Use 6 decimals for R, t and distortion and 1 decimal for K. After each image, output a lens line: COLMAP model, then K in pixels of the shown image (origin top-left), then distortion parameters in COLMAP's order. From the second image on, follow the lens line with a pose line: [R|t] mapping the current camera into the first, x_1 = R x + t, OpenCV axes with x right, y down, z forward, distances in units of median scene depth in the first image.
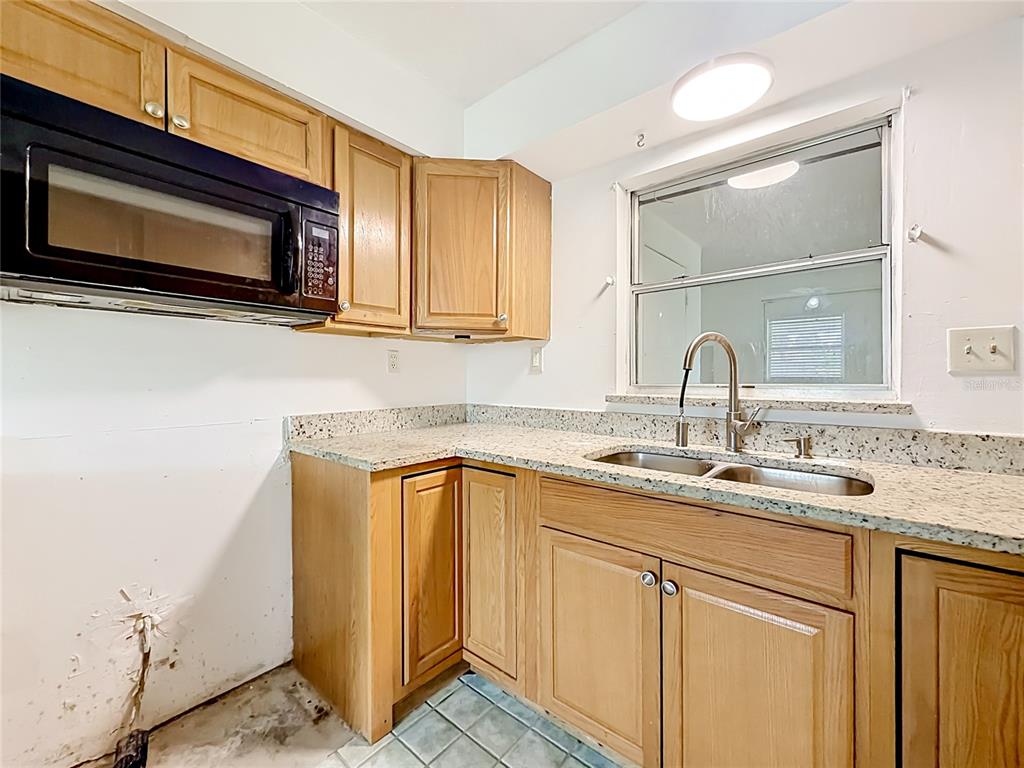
lens RADIAL K [[424.2, 0, 514.5], [0, 424.2, 378.5], [0, 0, 1]] dist [0.002292, -0.000416]
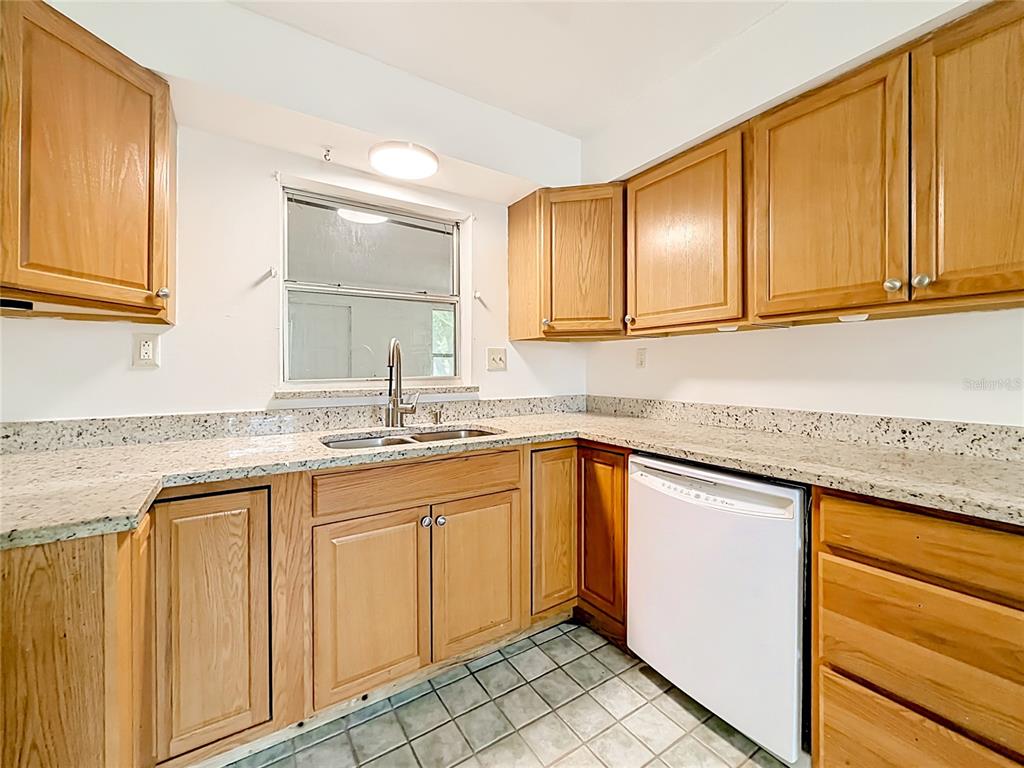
lens RADIAL K [[424.2, 0, 515.3], [0, 424.2, 373.9], [0, 0, 1]] dist [0.002292, -0.000416]
pose [[0.285338, -0.007455, 0.958398, -0.661457], [0.009724, 0.999941, 0.004883, -0.001697], [-0.958378, 0.007926, 0.285394, 0.253609]]
